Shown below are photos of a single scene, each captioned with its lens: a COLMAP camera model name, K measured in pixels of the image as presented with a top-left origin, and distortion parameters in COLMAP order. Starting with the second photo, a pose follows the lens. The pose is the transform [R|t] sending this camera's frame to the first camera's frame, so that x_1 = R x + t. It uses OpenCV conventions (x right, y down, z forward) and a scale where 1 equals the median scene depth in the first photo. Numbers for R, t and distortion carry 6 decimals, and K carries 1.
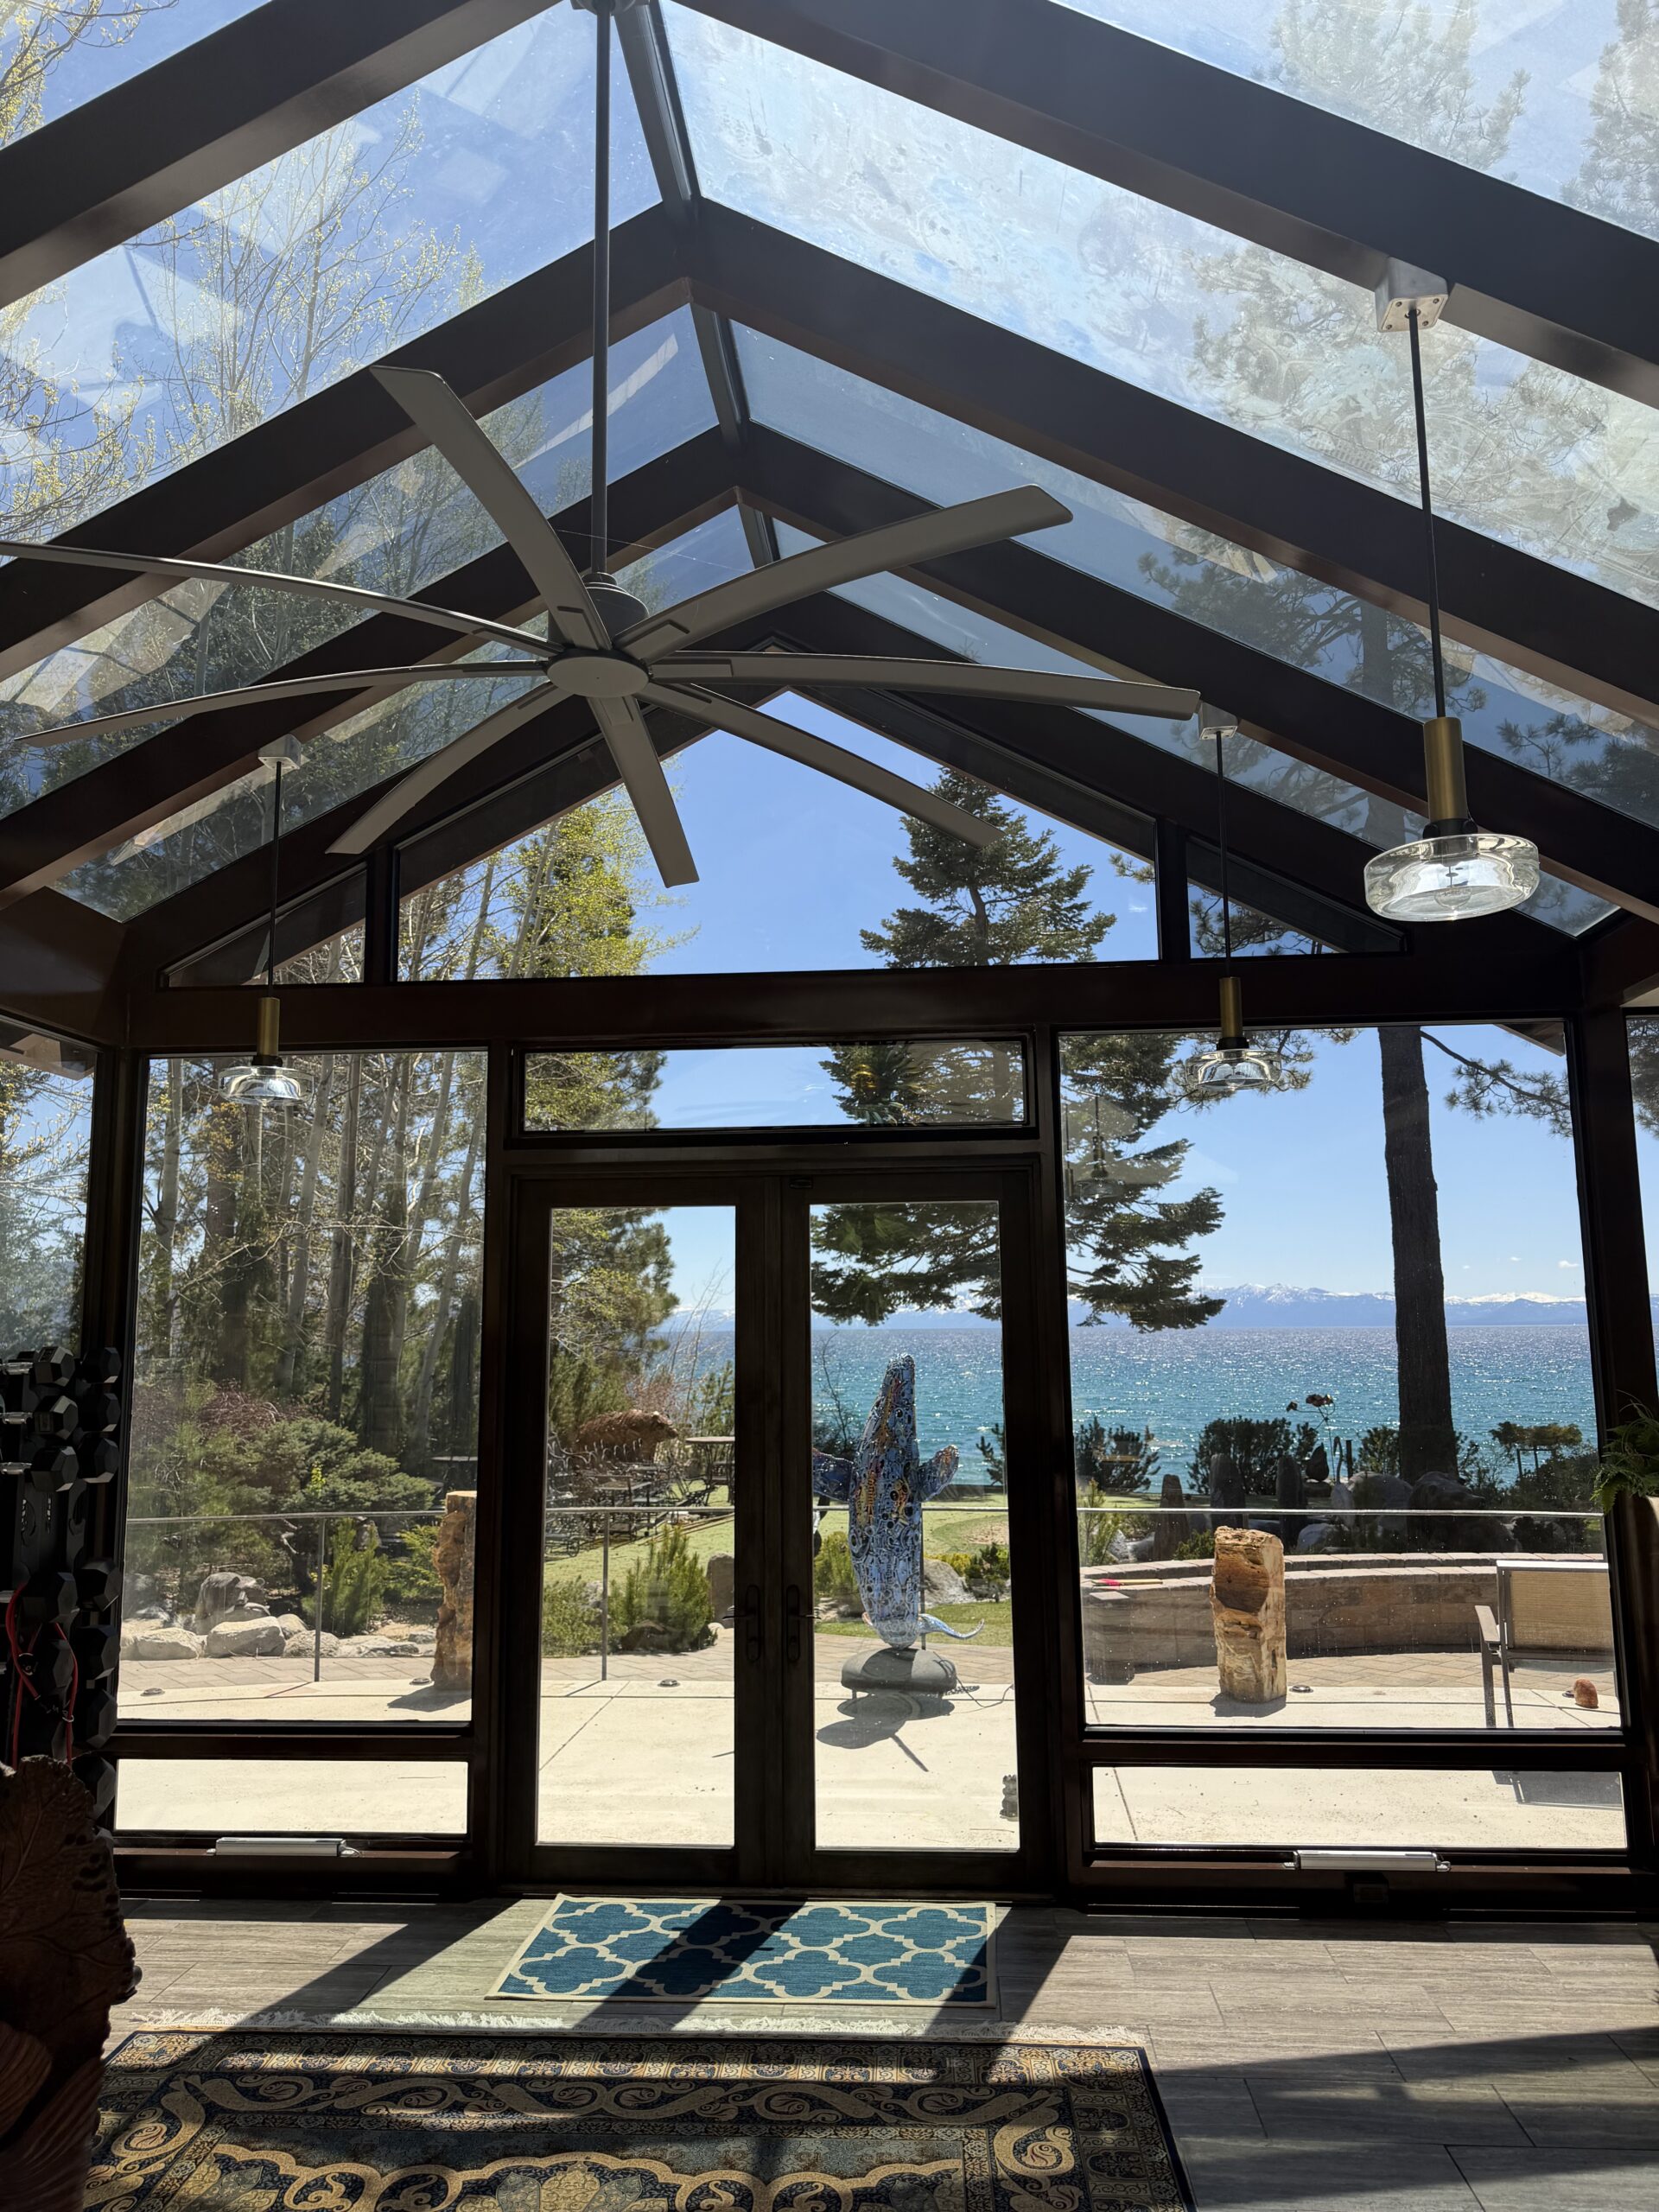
lens RADIAL K [[1571.2, 0, 817.1], [0, 1571.2, 1091.1], [0, 0, 1]] dist [0.026087, -0.048017]
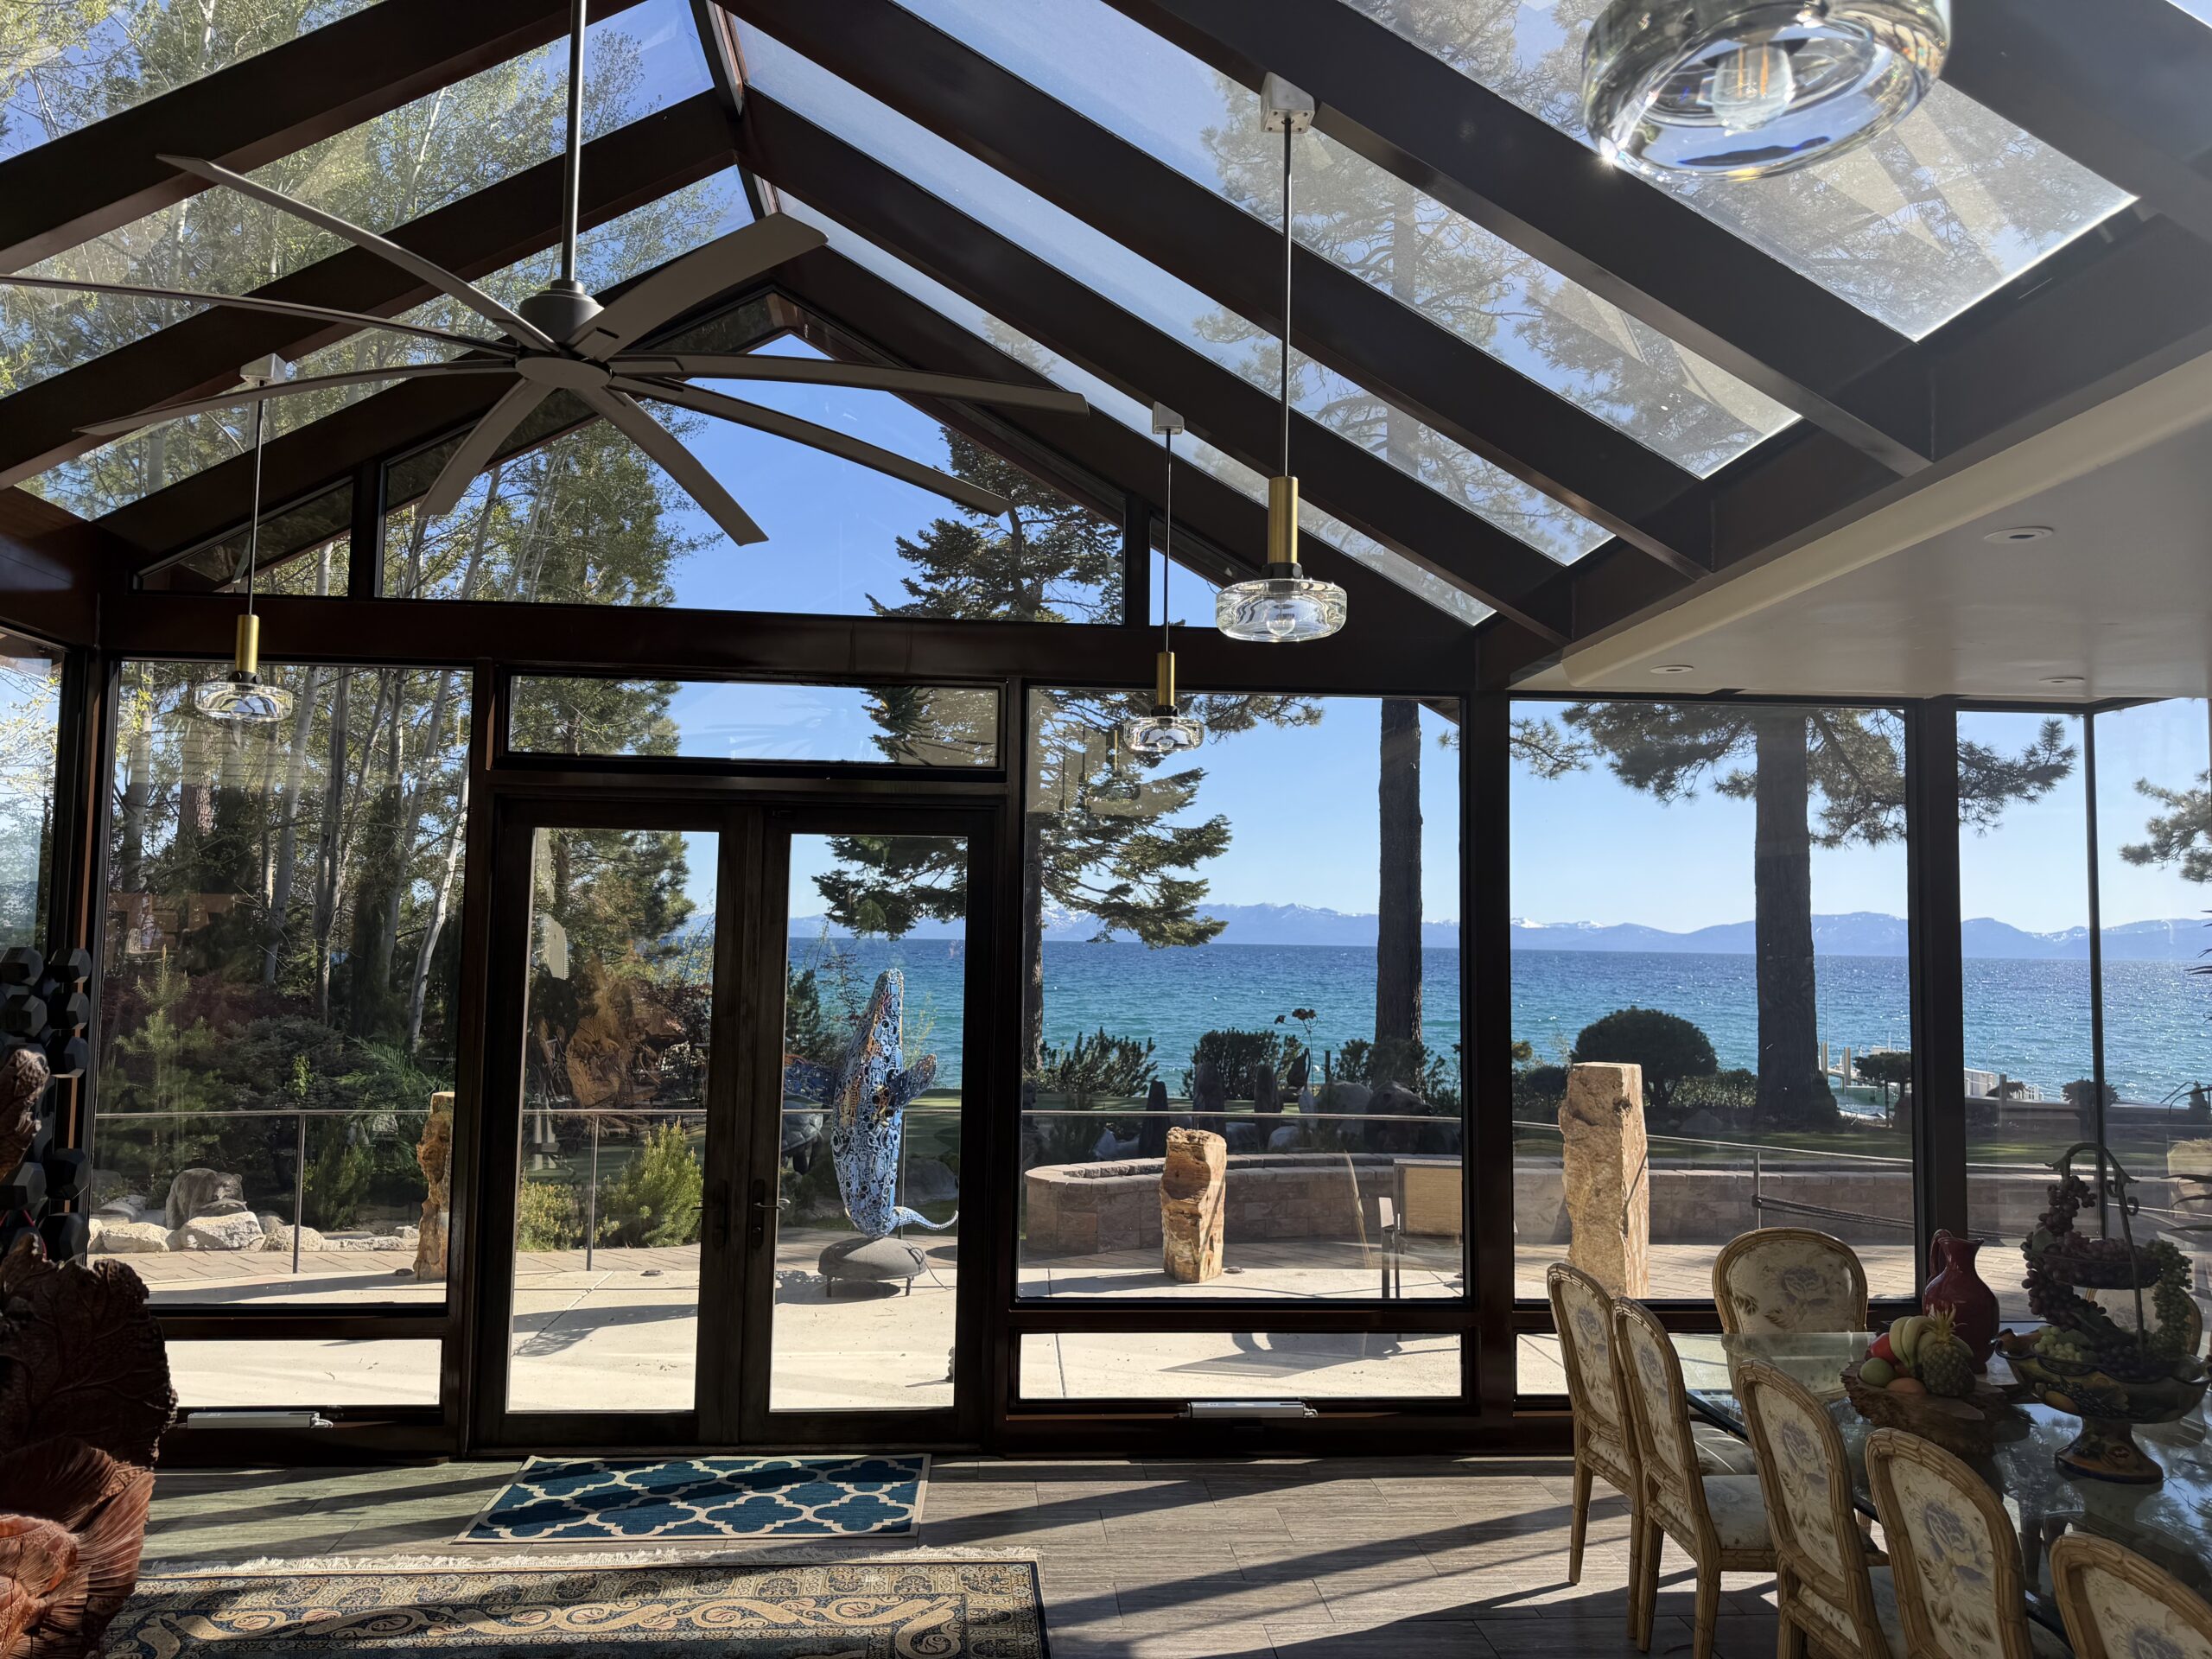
lens RADIAL K [[1571.2, 0, 1108.0], [0, 1571.2, 846.4], [0, 0, 1]] dist [0.026087, -0.048017]
pose [[0.985953, 0.037406, 0.162778, 0.034413], [-0.052095, 0.994852, 0.086927, -0.023082], [-0.158688, -0.094186, 0.982826, -0.087240]]
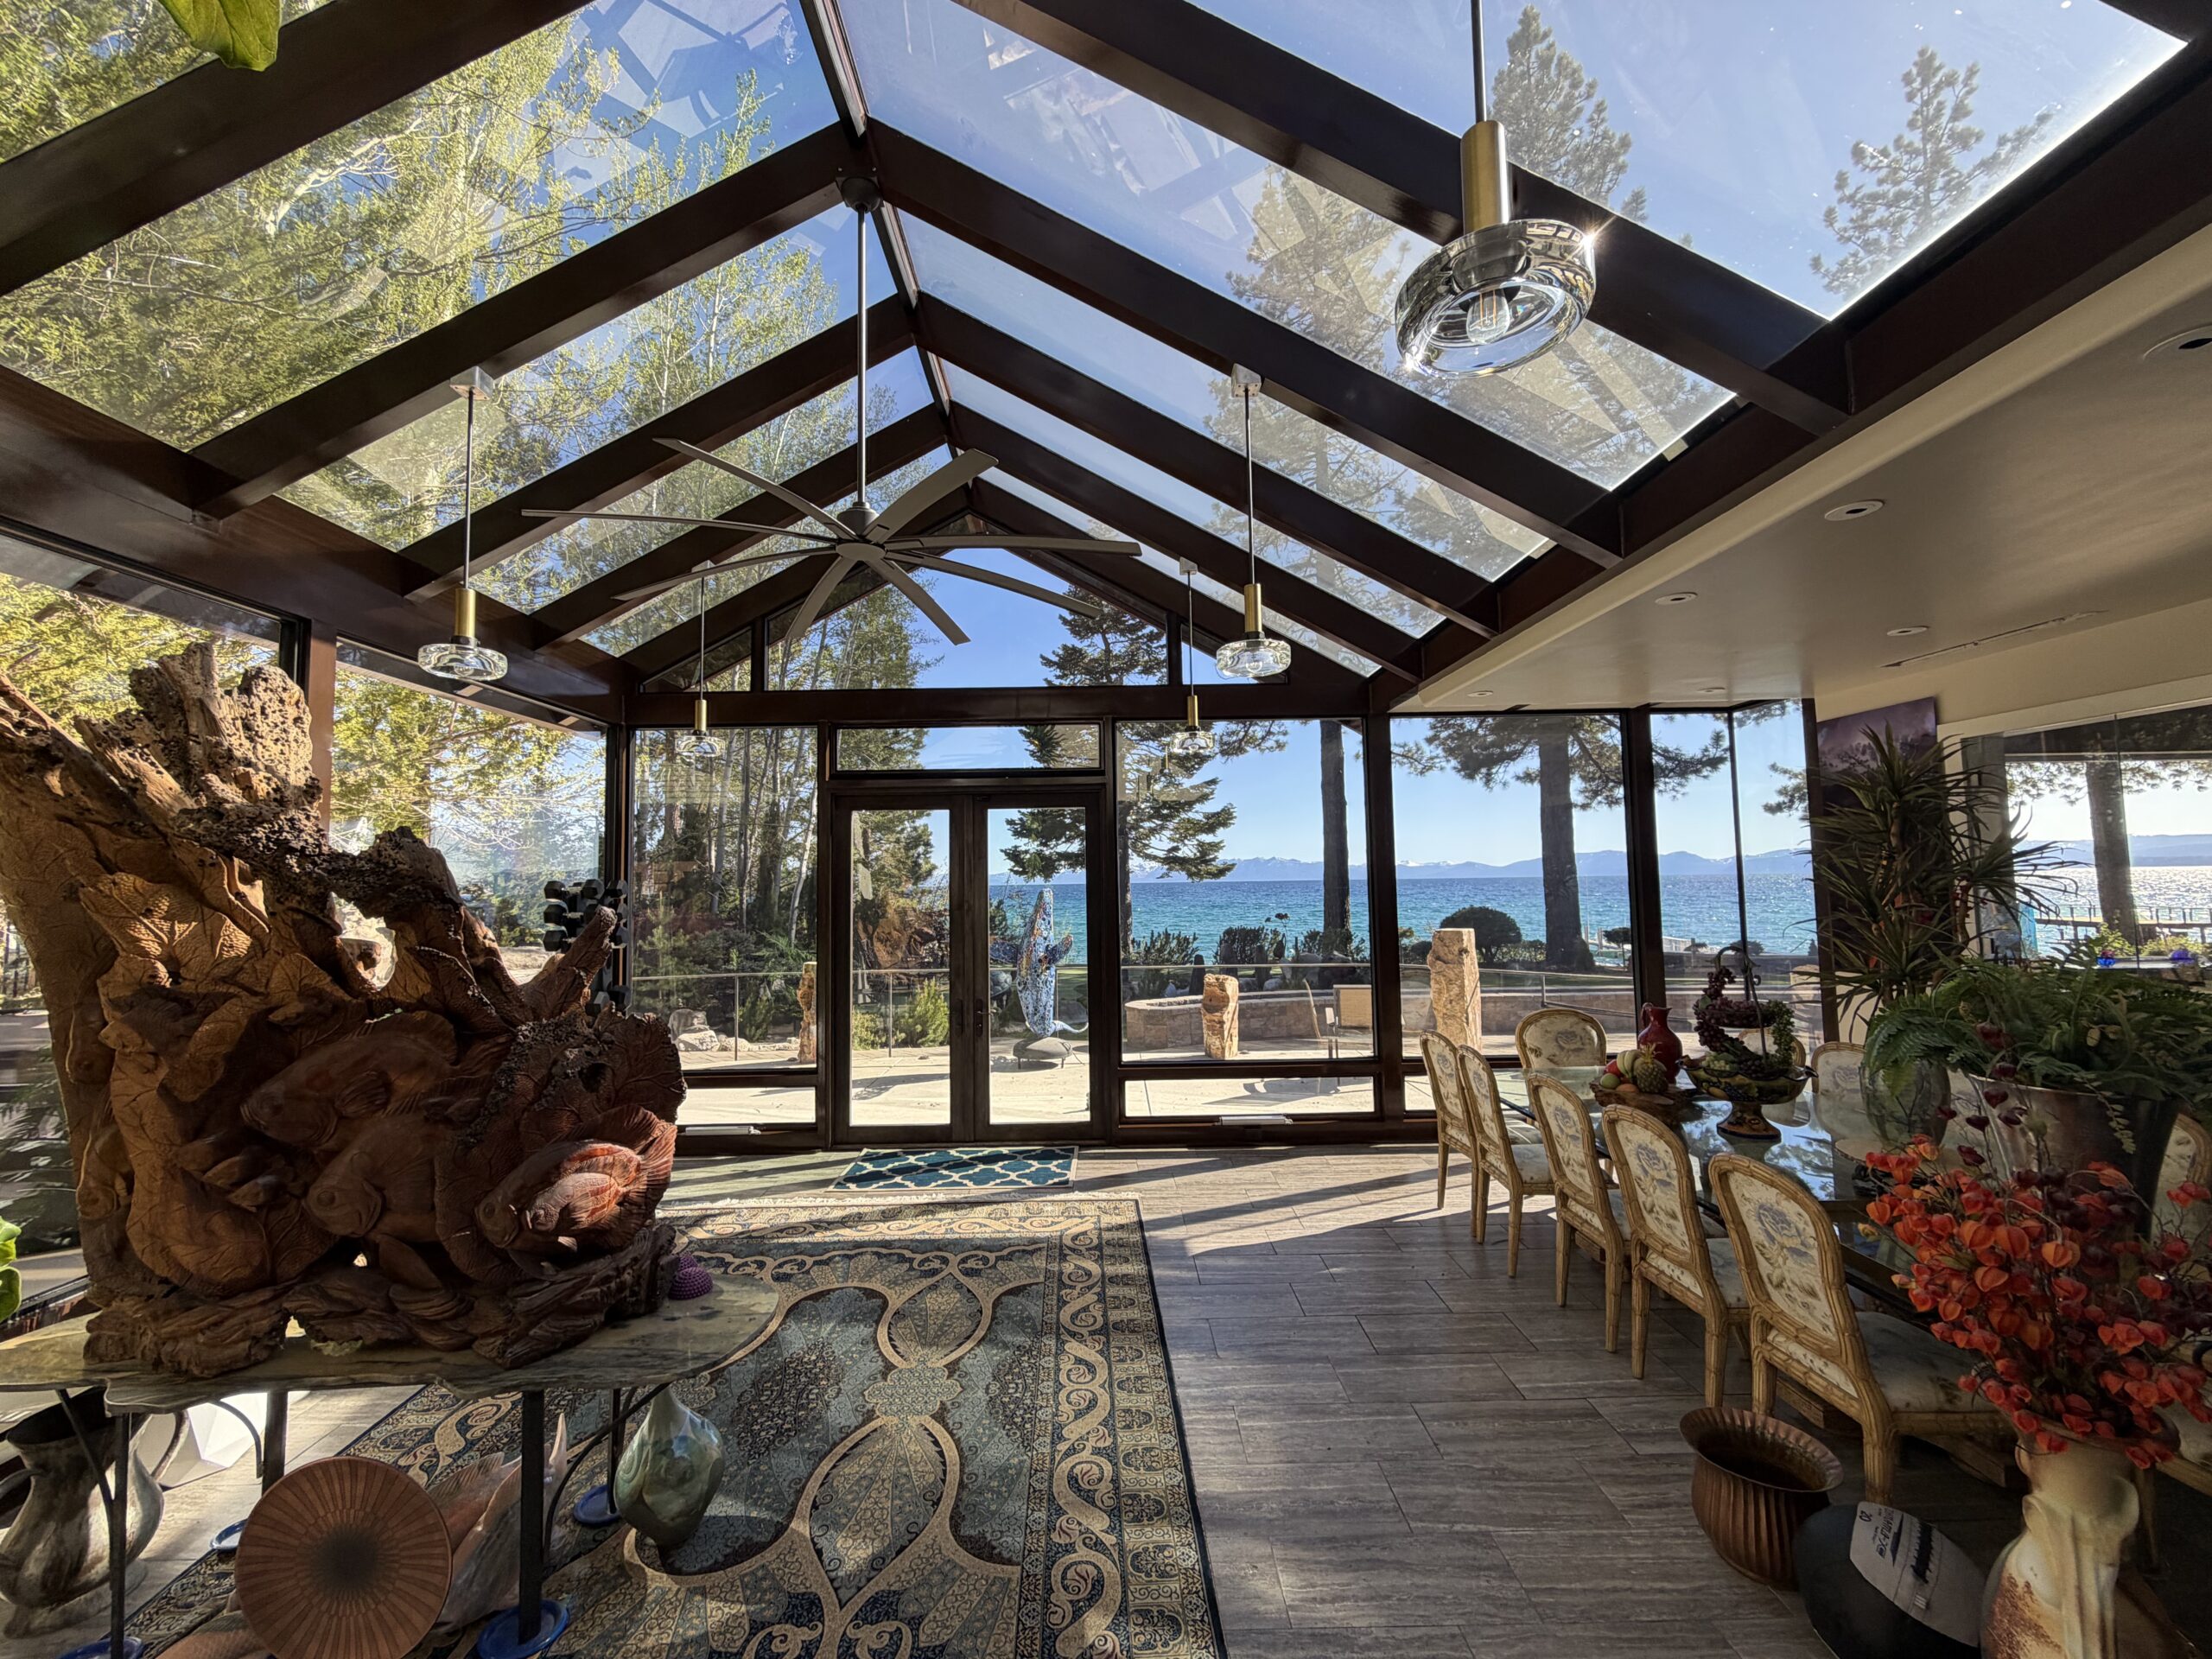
lens RADIAL K [[887.5, 0, 1100.1], [0, 887.5, 837.6], [0, 0, 1]] dist [-0.014132, 0.000555]
pose [[0.995990, -0.000155, 0.089470, 0.034312], [-0.008712, 0.995078, 0.098707, -0.003453], [-0.089045, -0.099091, 0.991086, -0.105000]]
